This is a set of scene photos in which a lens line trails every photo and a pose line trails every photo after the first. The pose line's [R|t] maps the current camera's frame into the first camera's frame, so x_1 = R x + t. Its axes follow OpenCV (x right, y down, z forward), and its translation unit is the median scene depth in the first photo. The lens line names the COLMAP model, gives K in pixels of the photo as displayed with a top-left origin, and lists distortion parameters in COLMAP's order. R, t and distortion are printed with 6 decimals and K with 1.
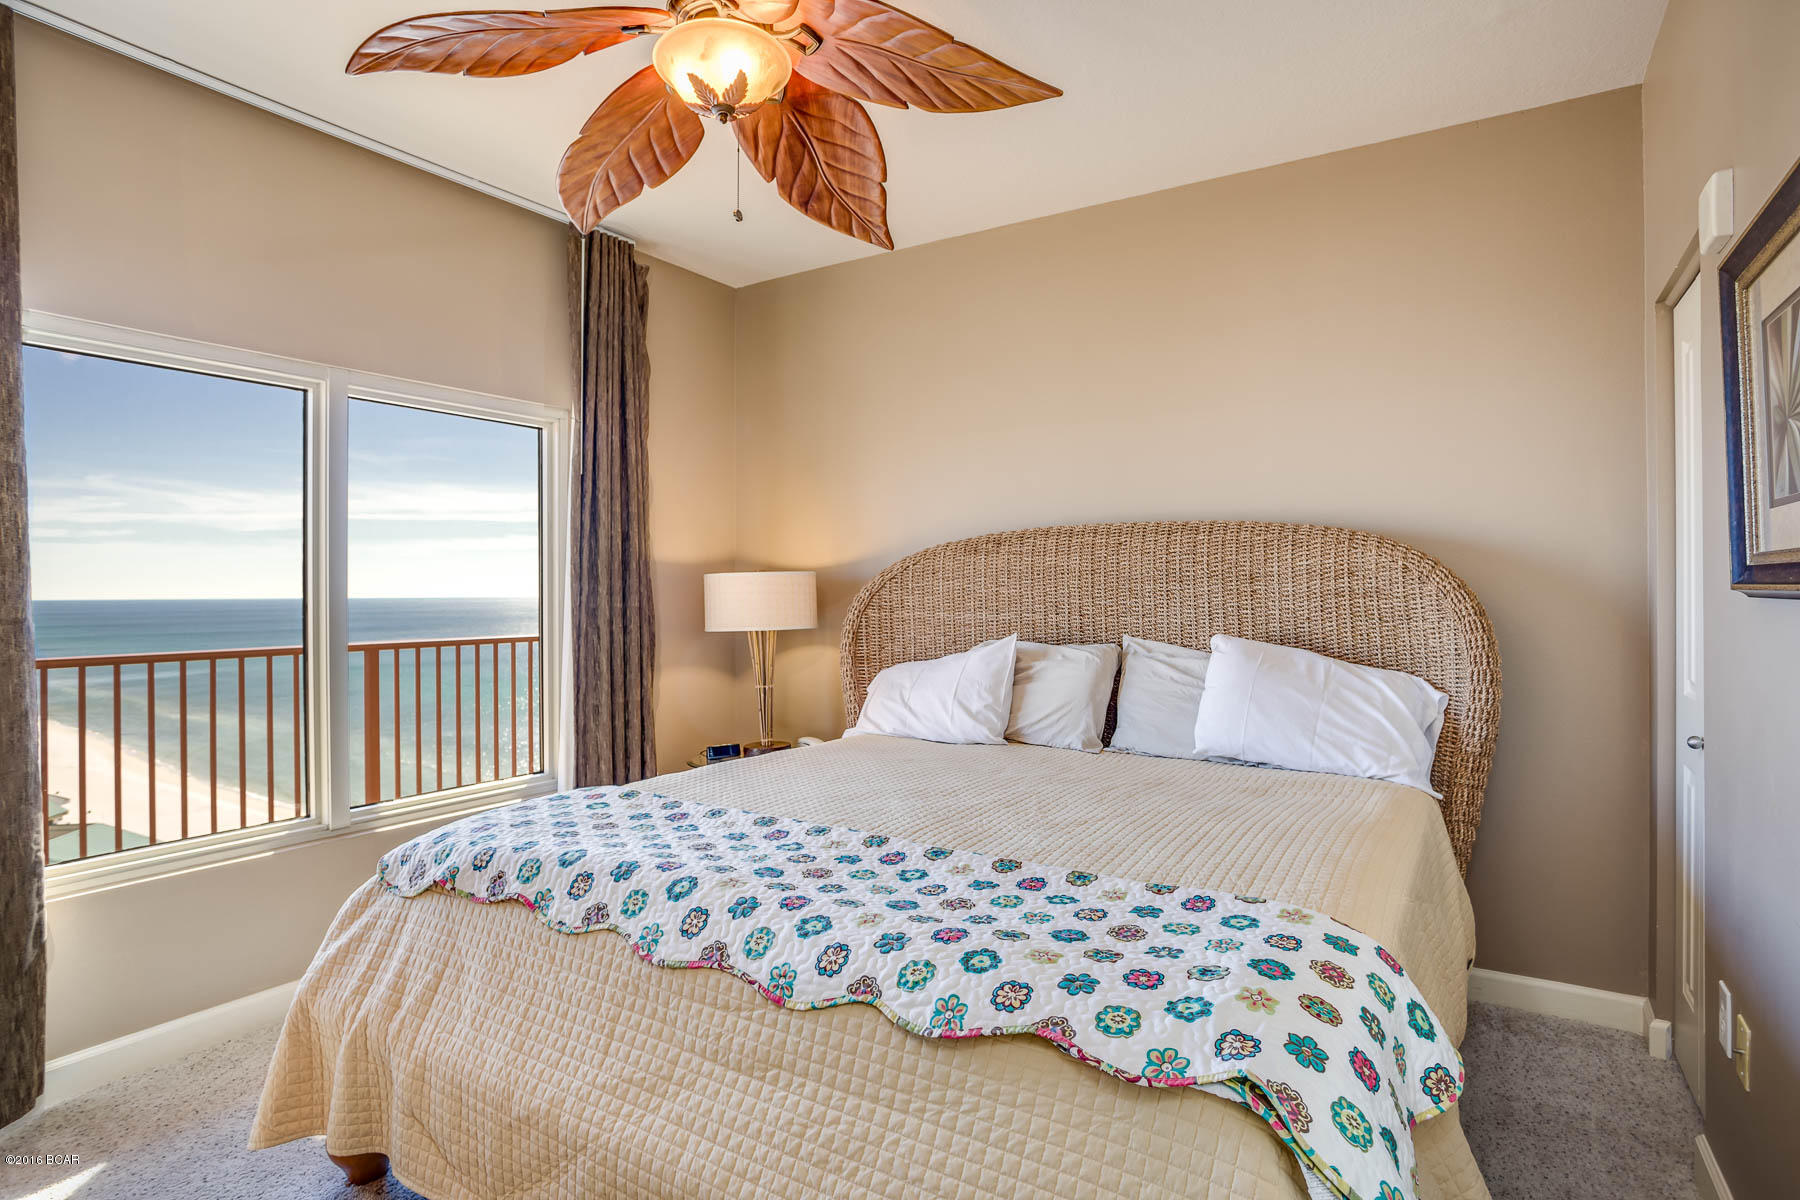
lens RADIAL K [[972.3, 0, 900.0], [0, 972.3, 600.0], [0, 0, 1]] dist [-0.081232, 0.039378]
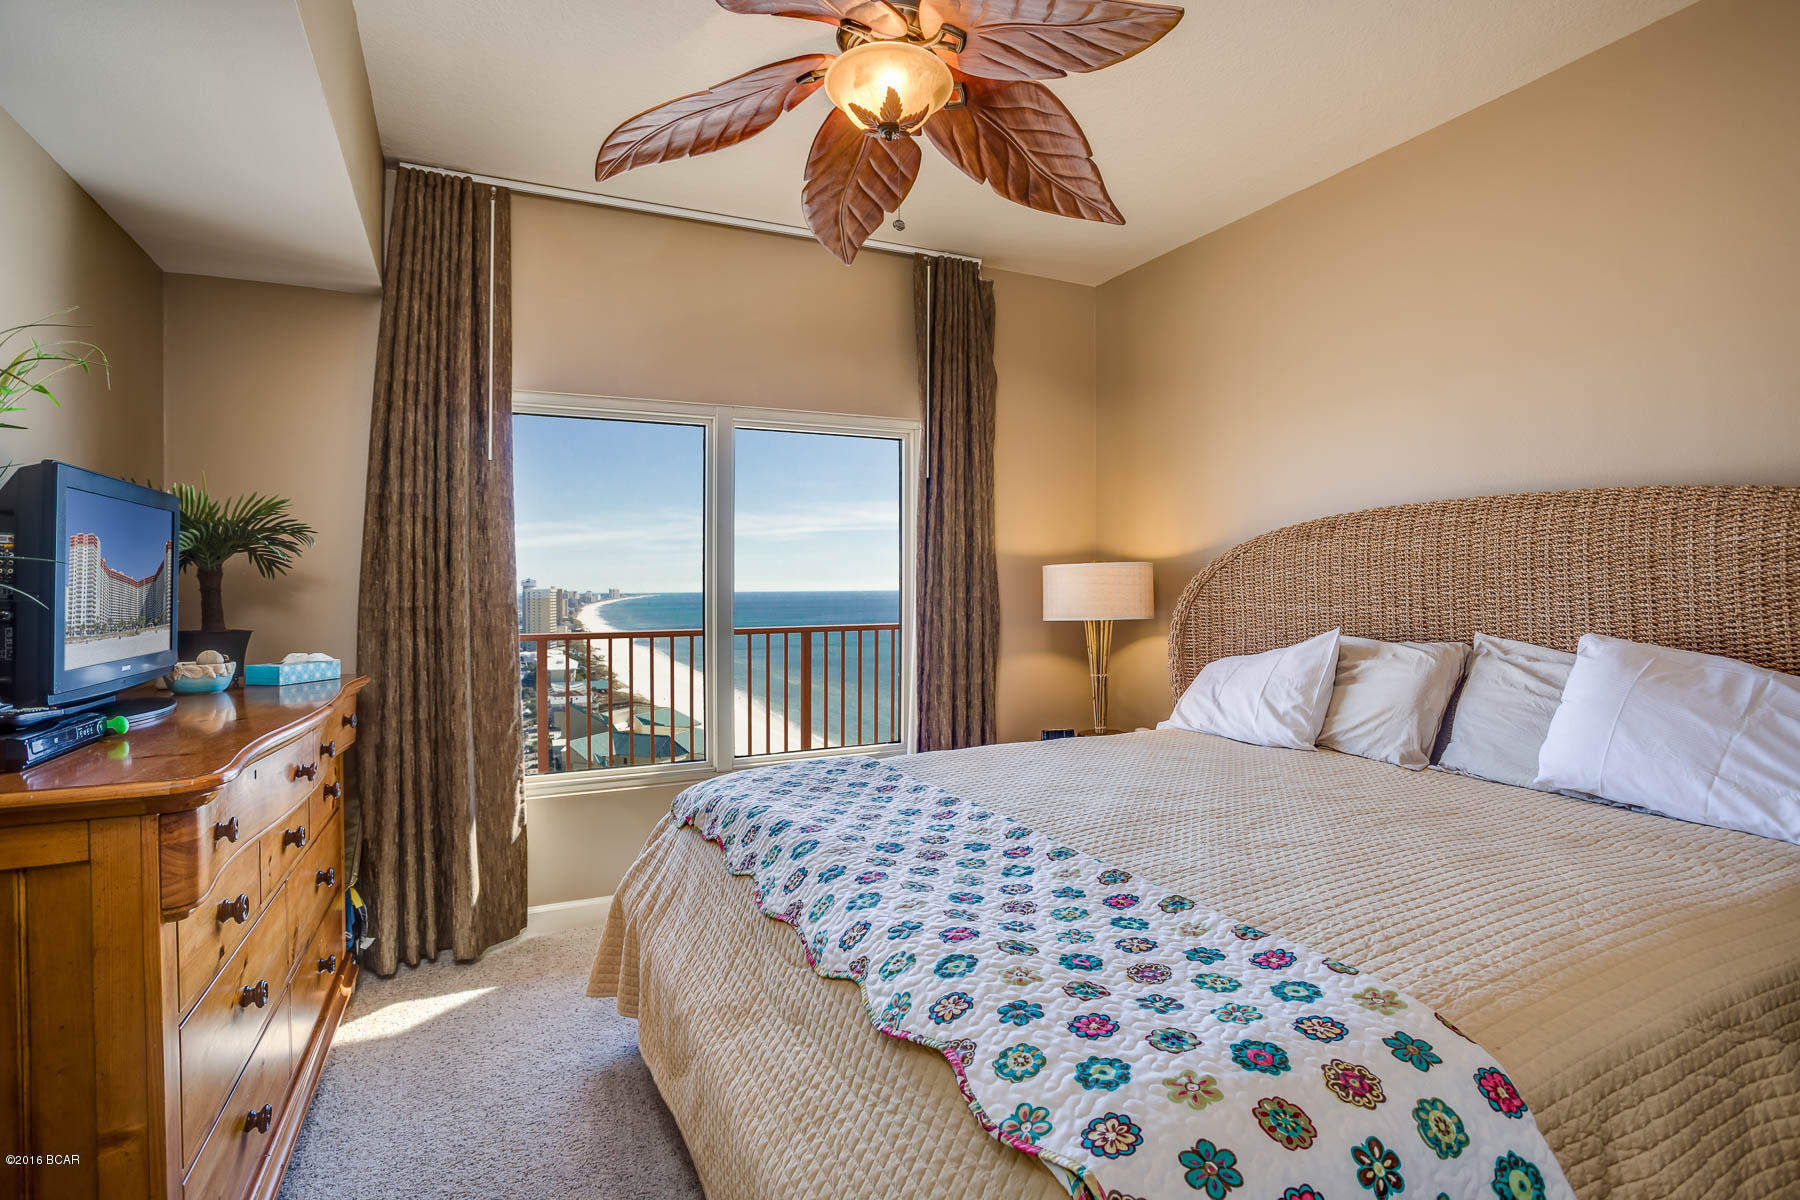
lens RADIAL K [[911.5, 0, 903.0], [0, 911.5, 610.6], [0, 0, 1]] dist [-0.097177, 0.054200]
pose [[0.844844, 0.010240, -0.534915, 0.303785], [0.000366, 0.999806, 0.019718, 0.003334], [0.535013, -0.016854, 0.844676, 0.133603]]
